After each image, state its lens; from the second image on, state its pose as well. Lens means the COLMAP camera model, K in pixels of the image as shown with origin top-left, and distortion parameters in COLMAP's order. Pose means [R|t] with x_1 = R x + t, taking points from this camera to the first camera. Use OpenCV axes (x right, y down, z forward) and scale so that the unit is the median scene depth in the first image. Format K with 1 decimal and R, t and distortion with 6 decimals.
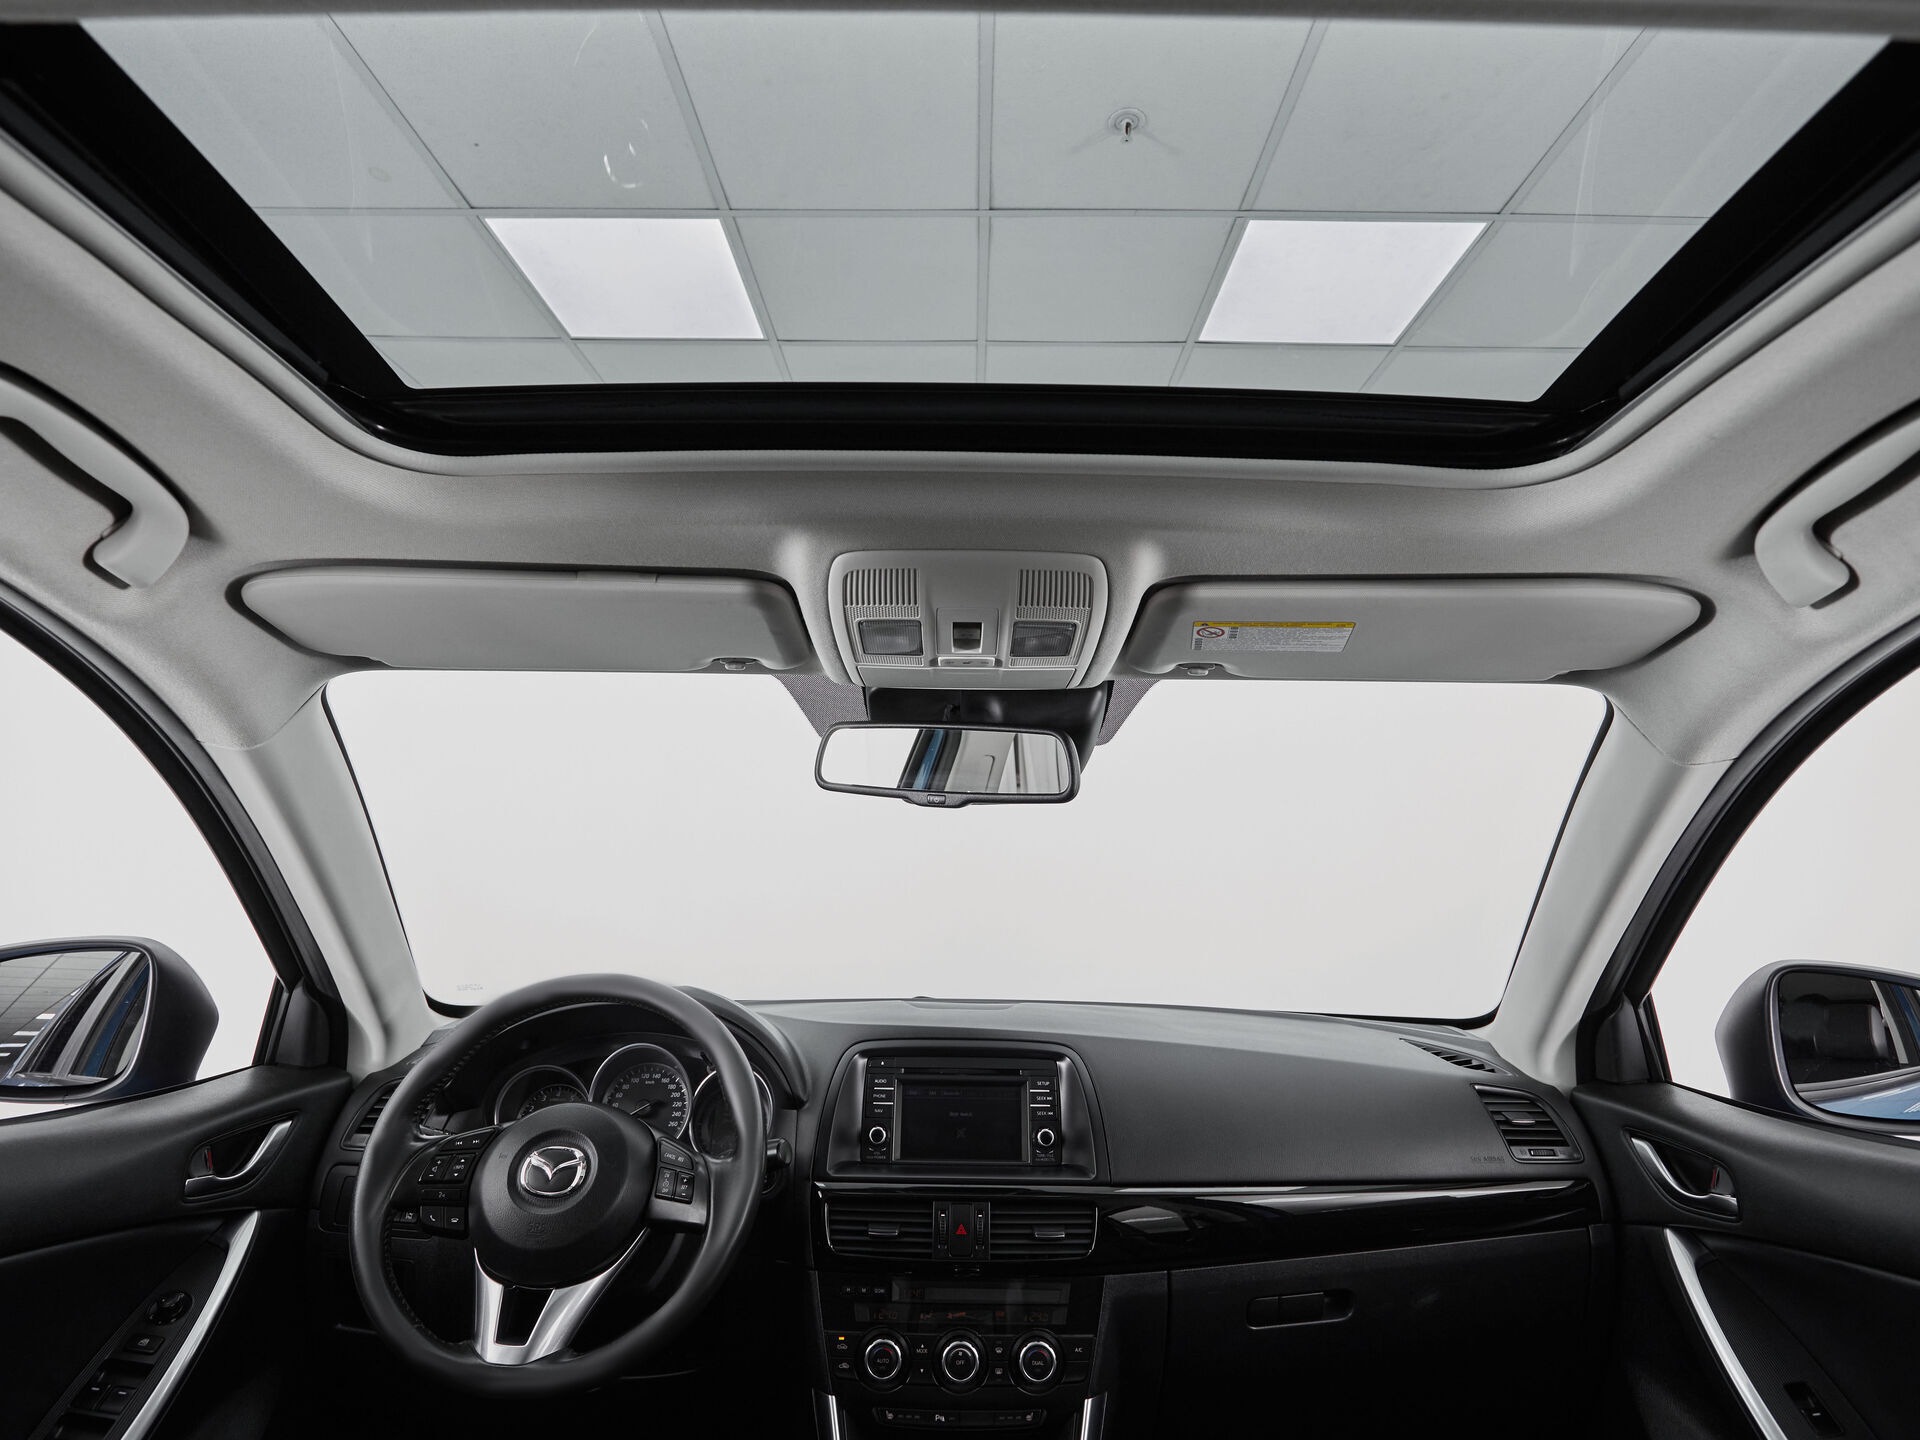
lens RADIAL K [[1057.0, 0, 960.0], [0, 1057.0, 720.0], [0, 0, 1]] dist [0.001667, -0.003067]
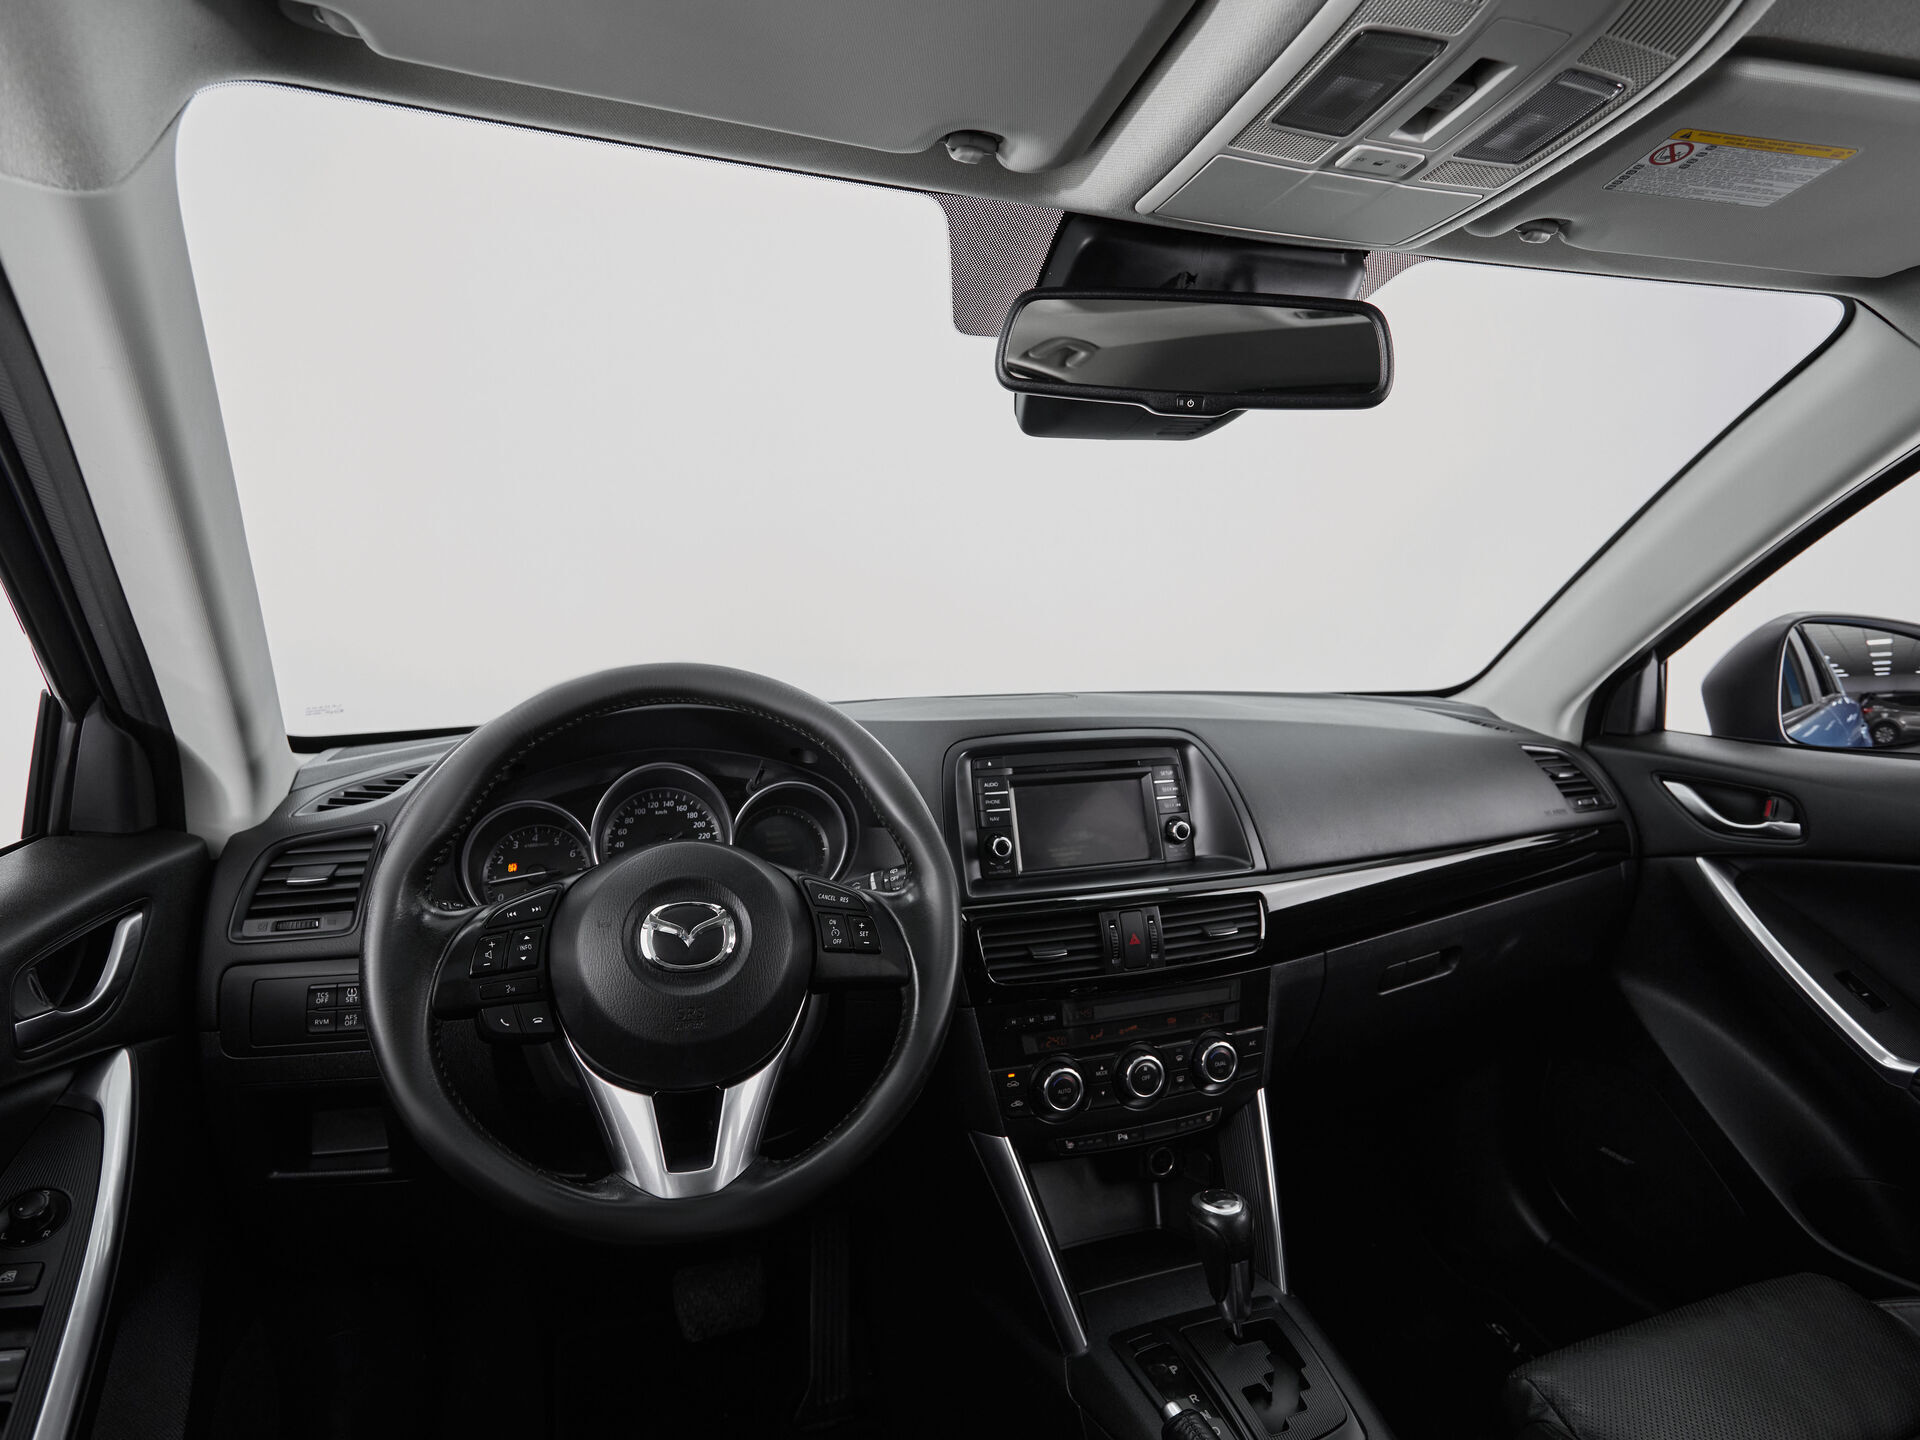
lens RADIAL K [[1015.6, 0, 960.0], [0, 1015.6, 720.0], [0, 0, 1]] dist [-0.003947, -0.000198]
pose [[0.946668, -0.055568, 0.317383, -0.382871], [-0.027182, 0.967733, 0.250509, 0.108798], [-0.321063, -0.245776, 0.914611, 0.338444]]
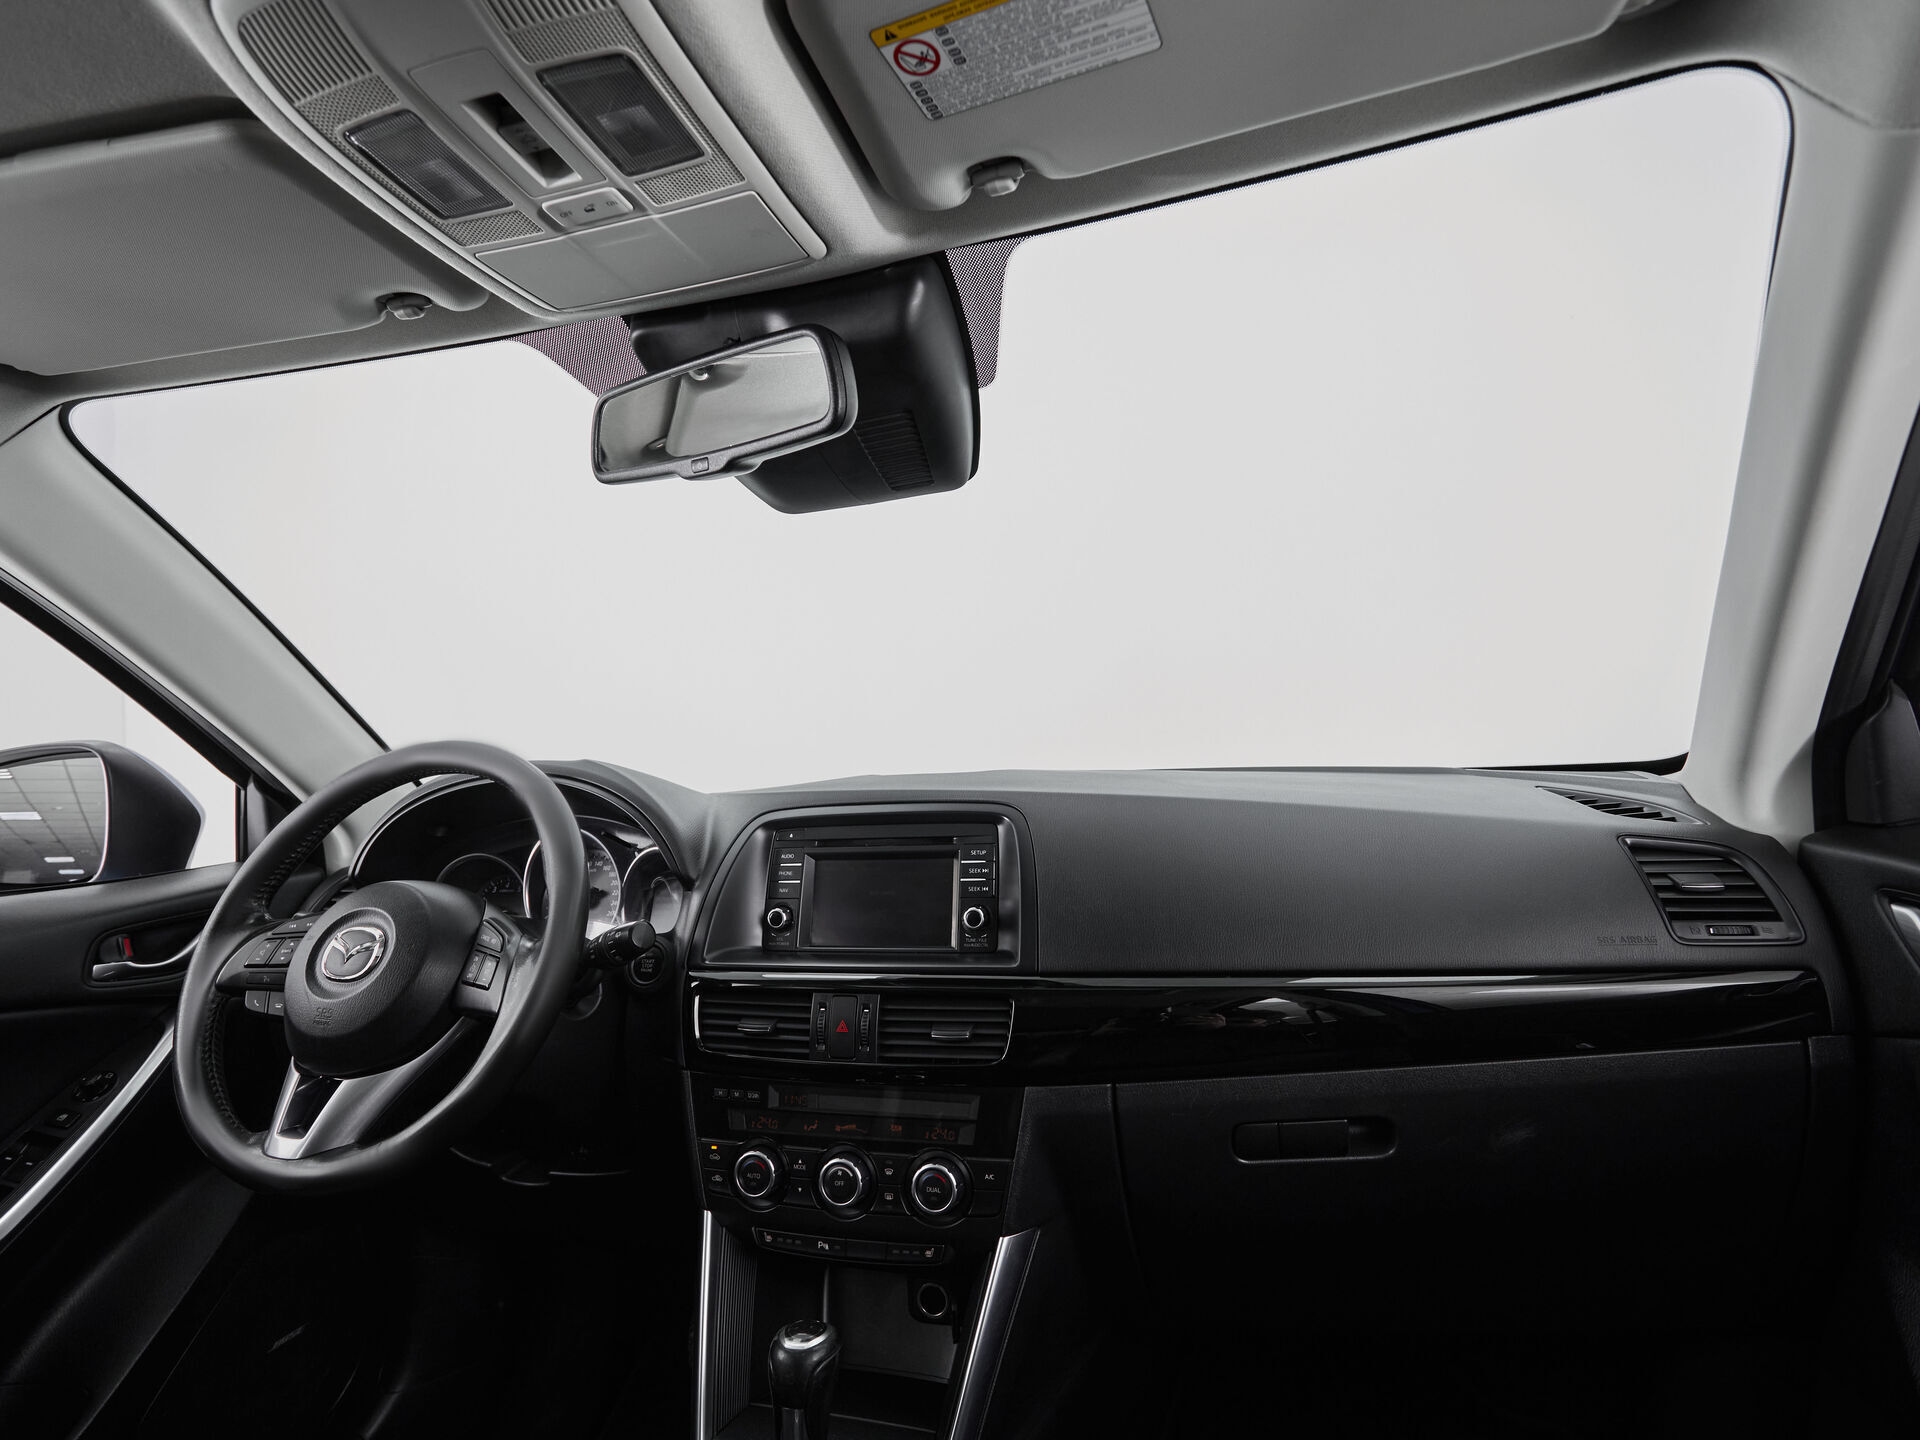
lens RADIAL K [[1015.6, 0, 960.0], [0, 1015.6, 720.0], [0, 0, 1]] dist [-0.003947, -0.000198]
pose [[0.956094, -0.069918, -0.284597, 0.317634], [0.109612, 0.985954, 0.126014, 0.169686], [0.271789, -0.151676, 0.950329, 0.336871]]
